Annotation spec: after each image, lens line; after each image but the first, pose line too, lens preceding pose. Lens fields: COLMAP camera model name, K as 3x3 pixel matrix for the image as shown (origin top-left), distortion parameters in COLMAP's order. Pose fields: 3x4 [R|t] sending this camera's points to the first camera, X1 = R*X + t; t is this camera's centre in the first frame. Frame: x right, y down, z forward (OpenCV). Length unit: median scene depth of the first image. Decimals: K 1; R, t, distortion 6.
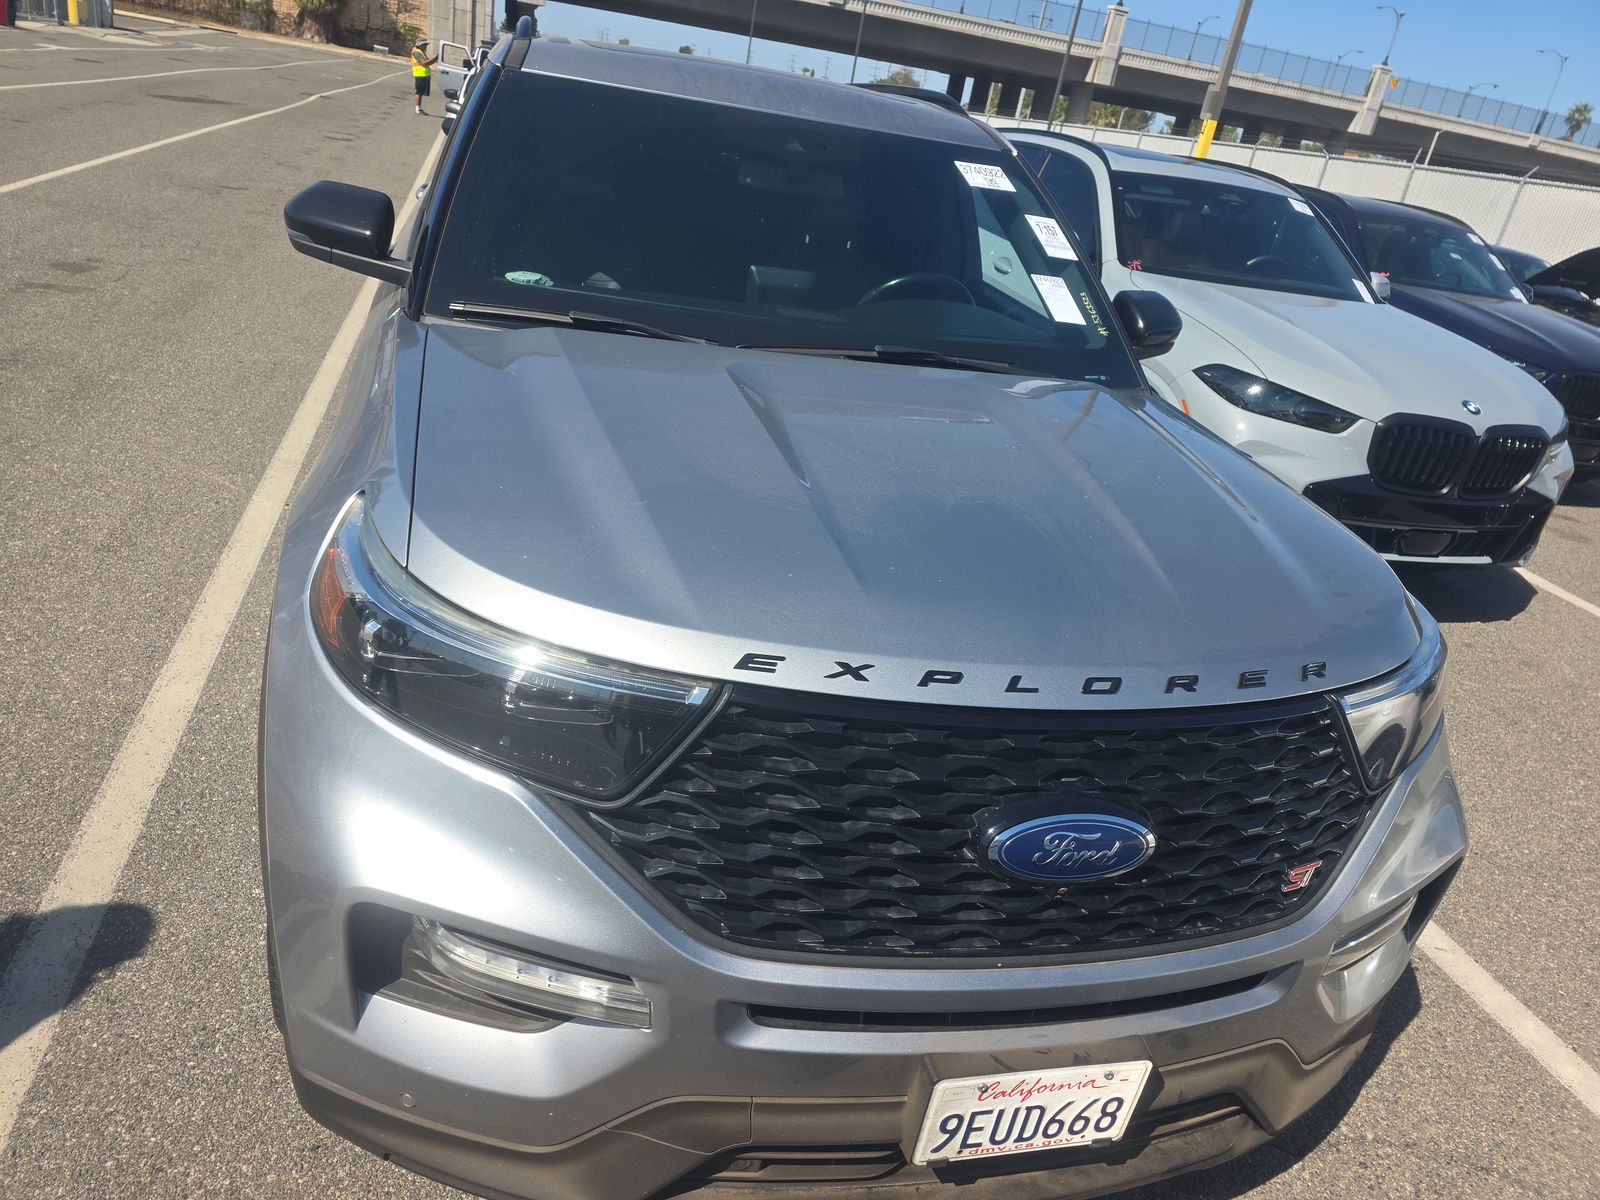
lens RADIAL K [[1093.5, 0, 788.9], [0, 1093.5, 593.3], [0, 0, 1]] dist [0.036730, -0.033991]
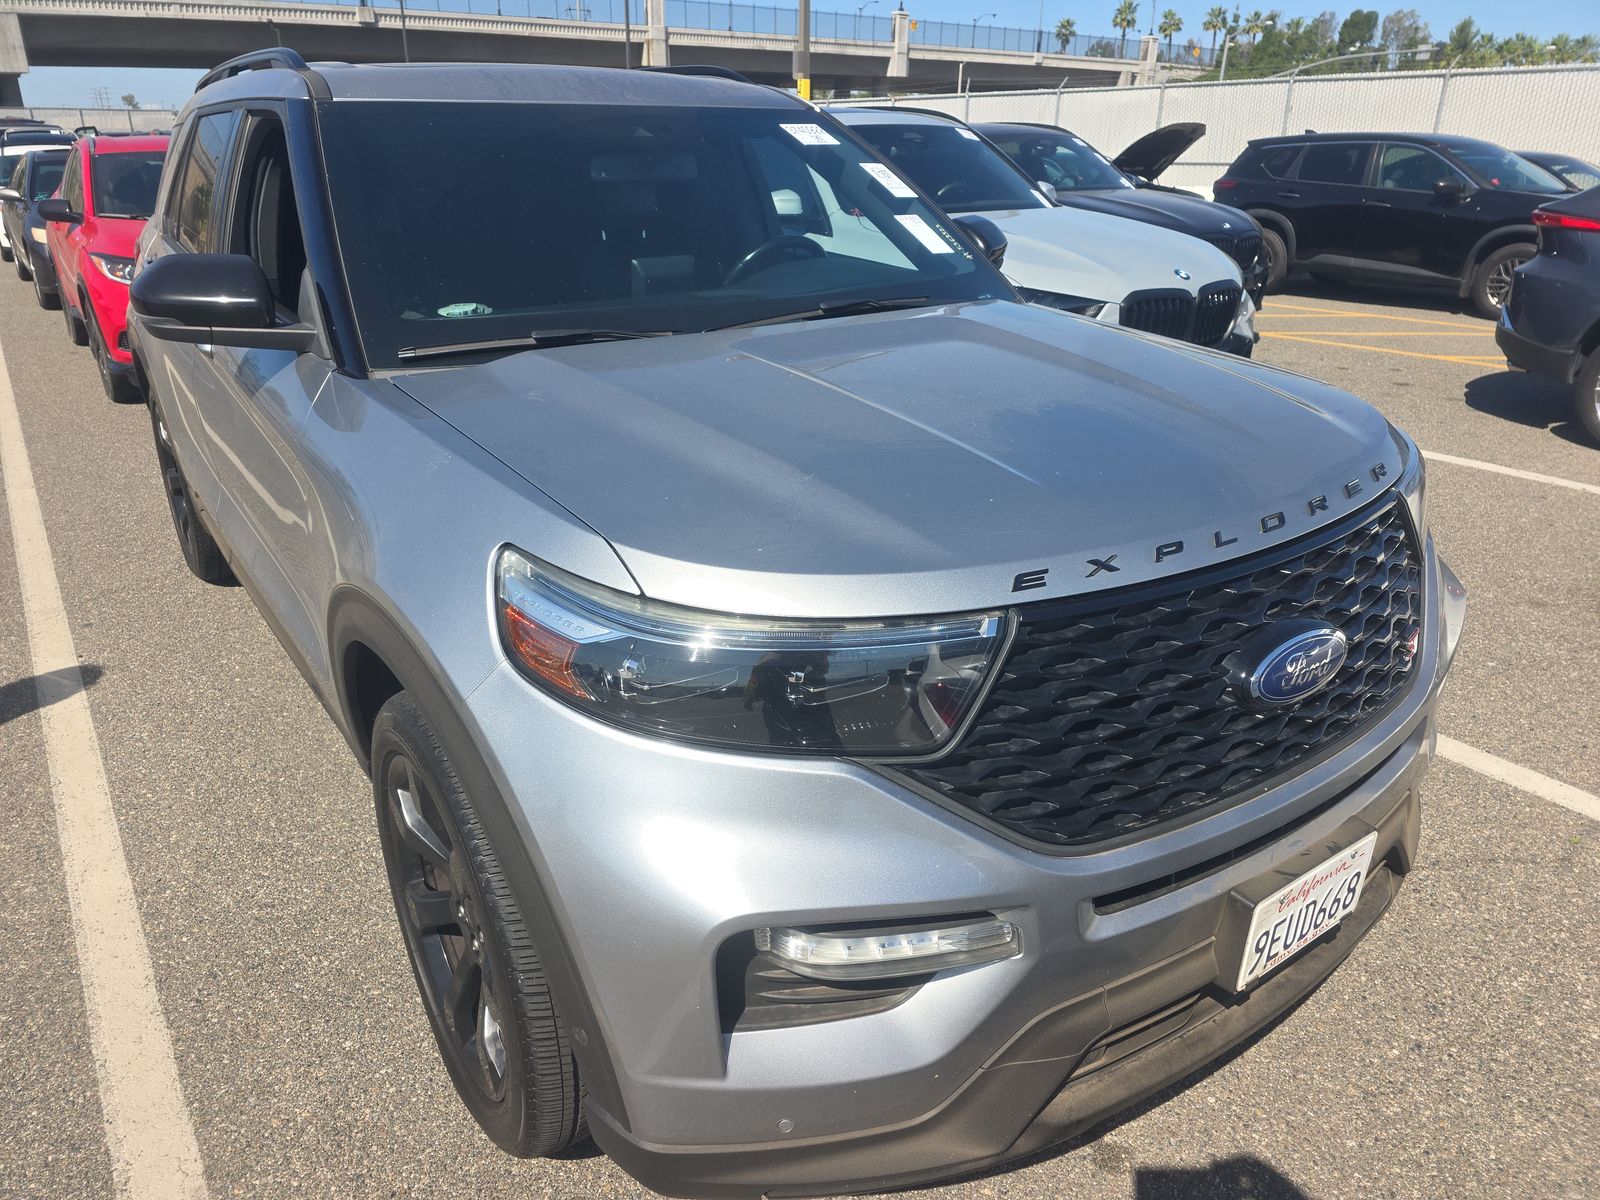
lens RADIAL K [[1093.5, 0, 793.6], [0, 1093.5, 598.6], [0, 0, 1]] dist [0.036730, -0.033991]
pose [[0.922344, -0.278468, 0.267838, -0.278256], [0.276562, 0.959912, 0.045626, -0.015768], [-0.269807, 0.031991, 0.962383, 0.032242]]
